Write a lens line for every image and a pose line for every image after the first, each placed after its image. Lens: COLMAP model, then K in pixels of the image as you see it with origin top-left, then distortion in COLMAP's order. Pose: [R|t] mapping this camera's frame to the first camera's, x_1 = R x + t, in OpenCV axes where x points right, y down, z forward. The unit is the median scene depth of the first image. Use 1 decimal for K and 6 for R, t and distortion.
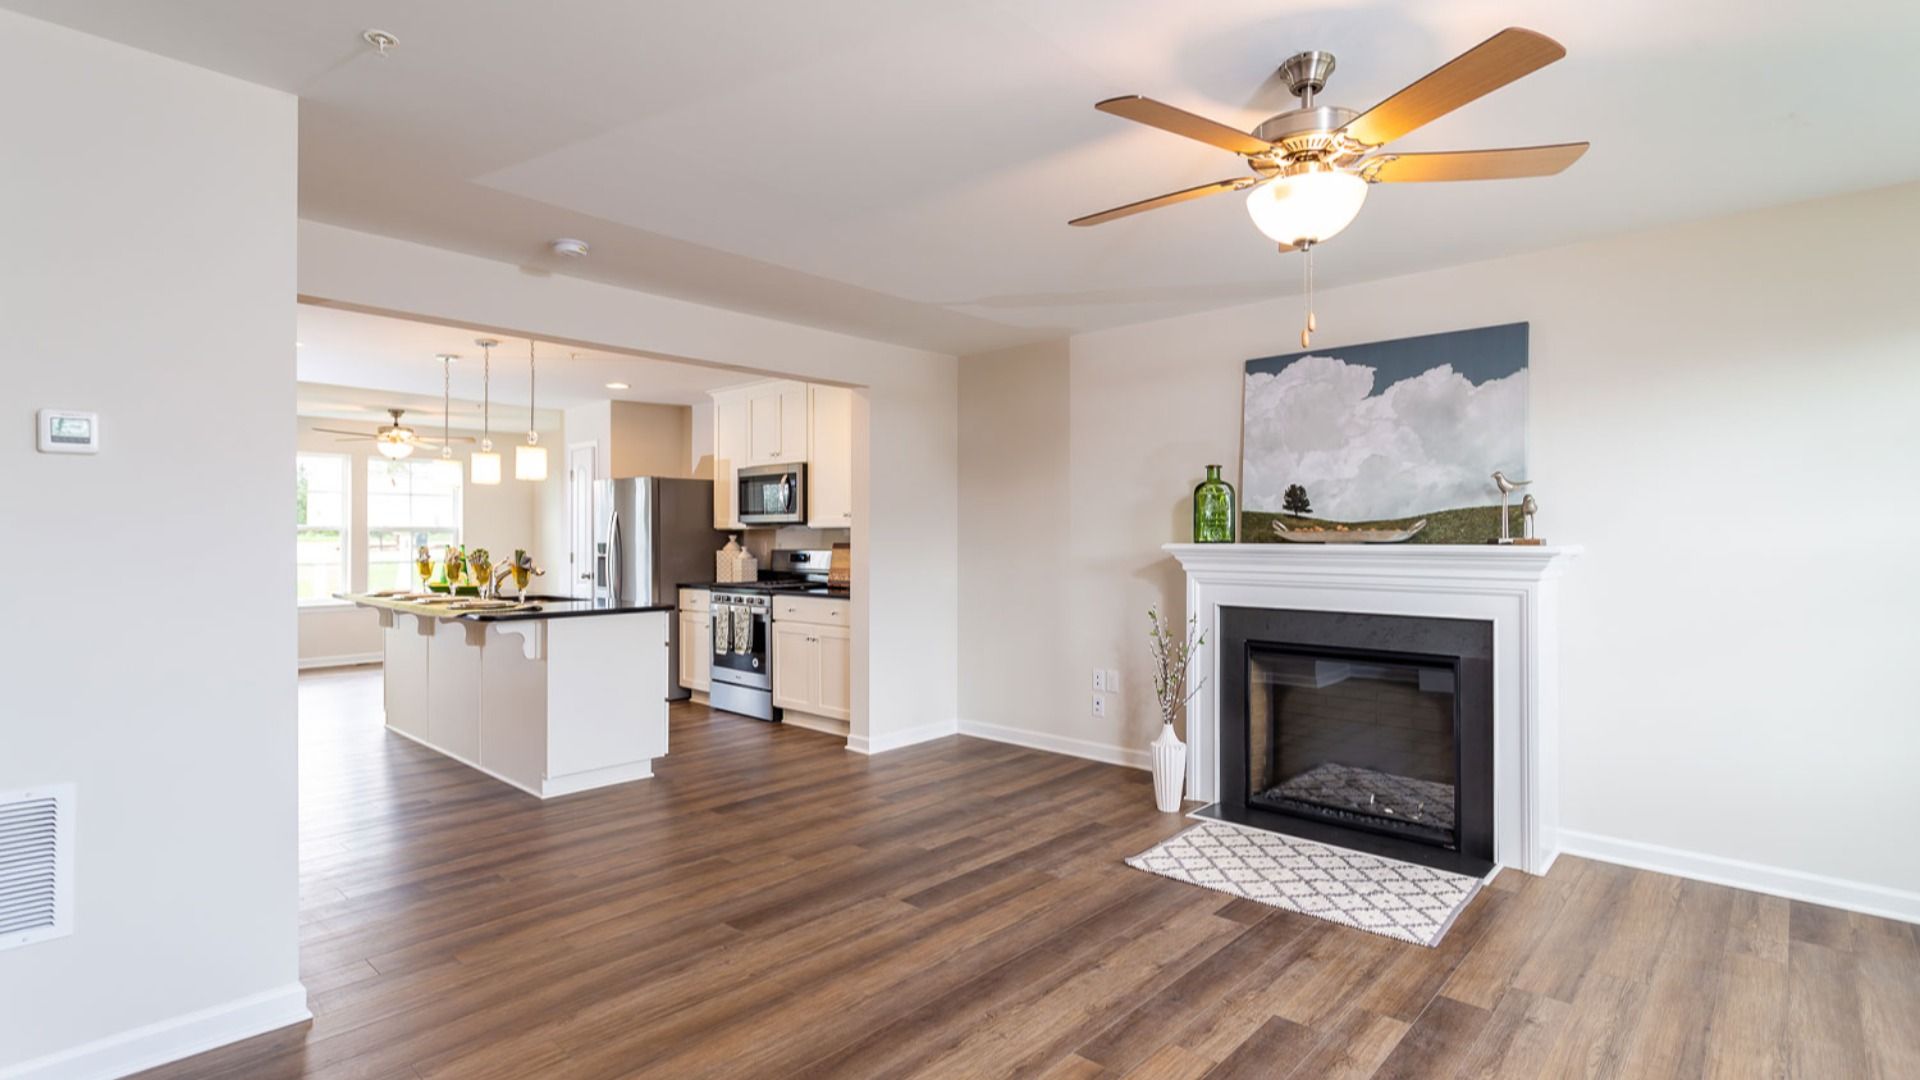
lens RADIAL K [[915.0, 0, 956.7], [0, 915.0, 540.3], [0, 0, 1]] dist [-0.004860, -0.000107]
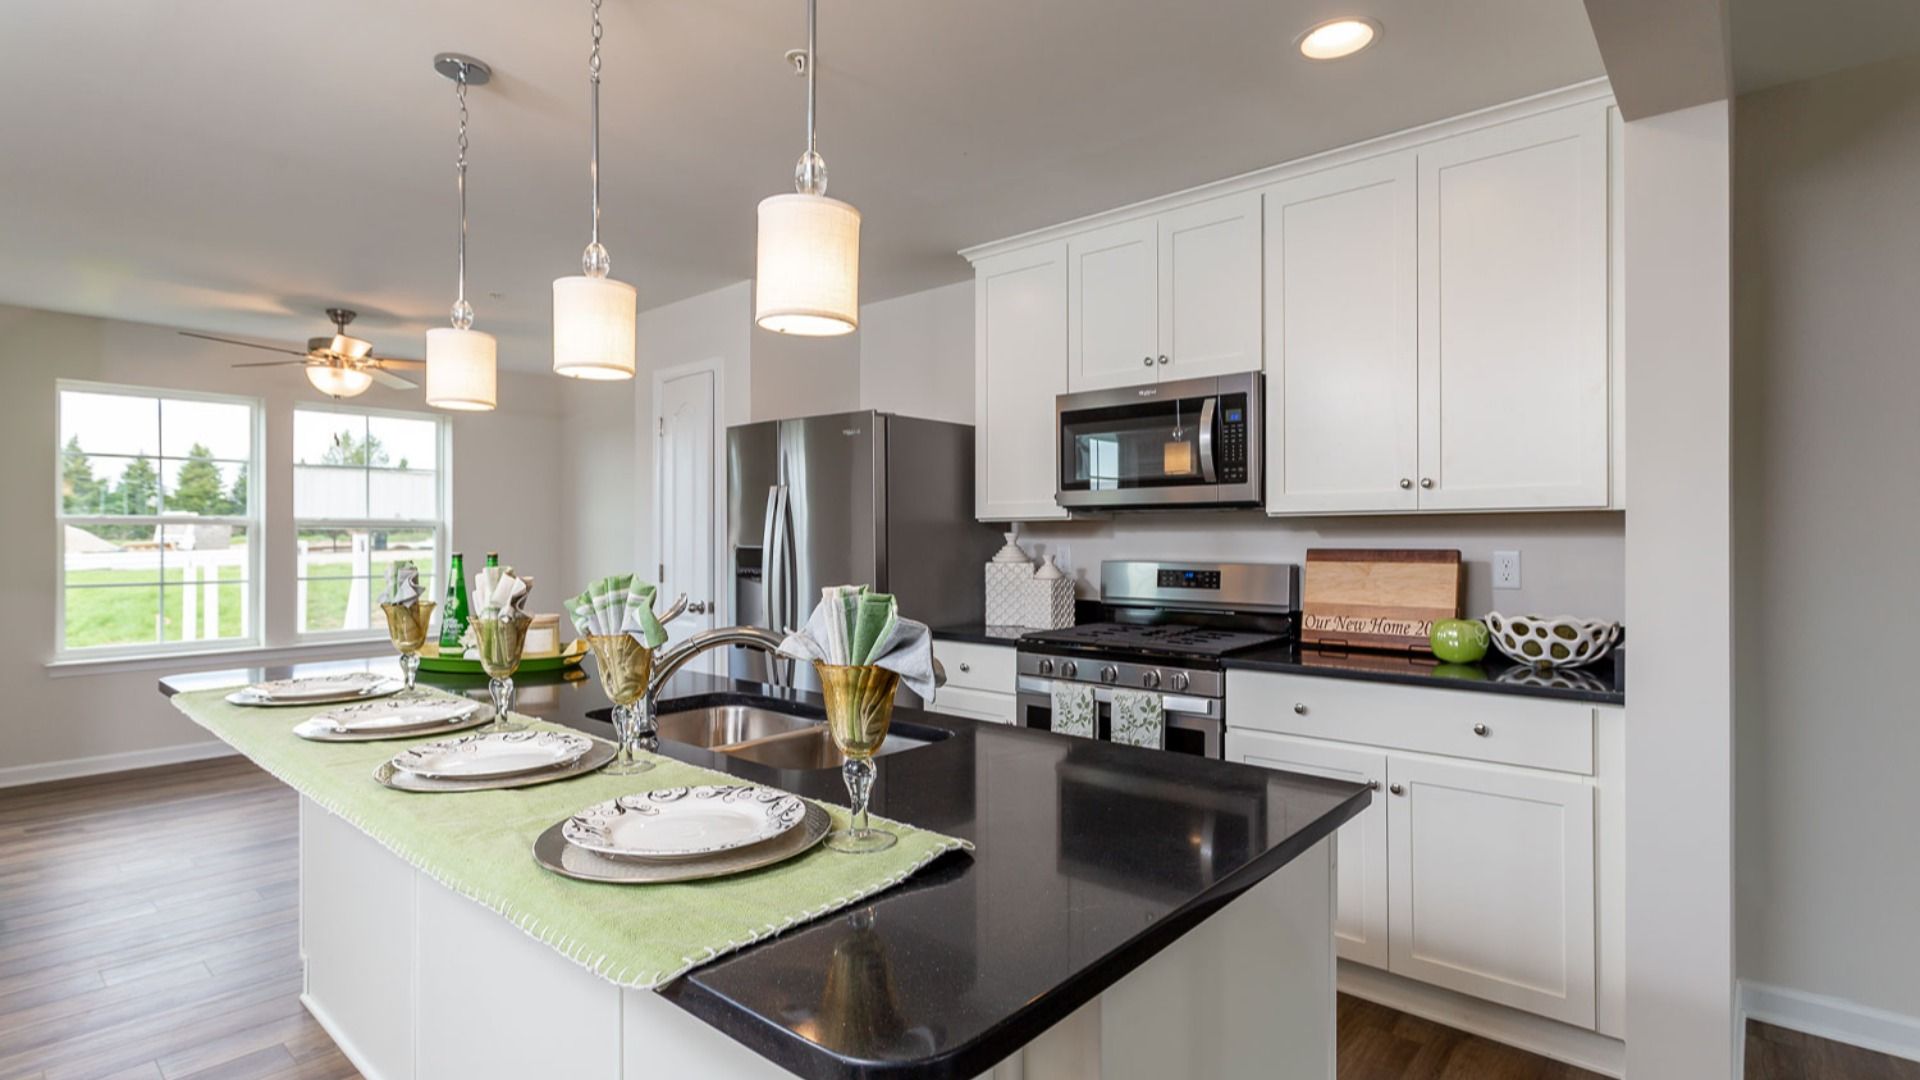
lens RADIAL K [[915.0, 0, 963.9], [0, 915.0, 536.5], [0, 0, 1]] dist [-0.004860, -0.000107]
pose [[0.999138, 0.003757, 0.041340, -0.306586], [-0.003440, 0.999964, -0.007730, 0.000635], [-0.041367, 0.007581, 0.999115, 0.514184]]
